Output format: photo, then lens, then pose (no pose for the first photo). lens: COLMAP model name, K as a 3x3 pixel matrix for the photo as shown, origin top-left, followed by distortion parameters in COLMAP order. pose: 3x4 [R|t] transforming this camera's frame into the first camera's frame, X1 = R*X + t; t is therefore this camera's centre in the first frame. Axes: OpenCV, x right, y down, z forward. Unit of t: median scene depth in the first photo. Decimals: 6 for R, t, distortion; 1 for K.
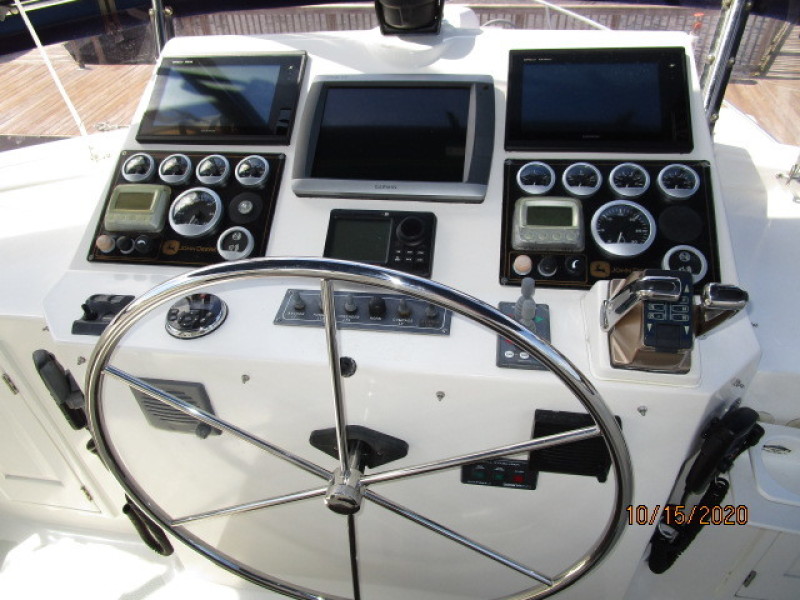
lens RADIAL K [[569.4, 0, 396.9], [0, 569.4, 298.5], [0, 0, 1]] dist [-0.039316, 0.020608]
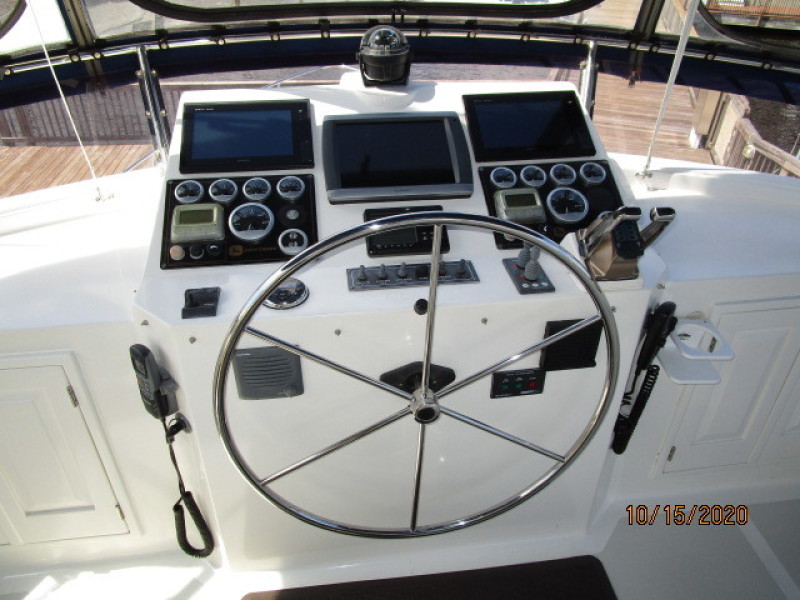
lens RADIAL K [[569.4, 0, 396.9], [0, 569.4, 299.1], [0, 0, 1]] dist [-0.039316, 0.020608]
pose [[0.955071, -0.109869, 0.275259, -0.414938], [0.141088, 0.985307, -0.096253, 0.178745], [-0.260640, 0.130764, 0.956539, -0.244192]]
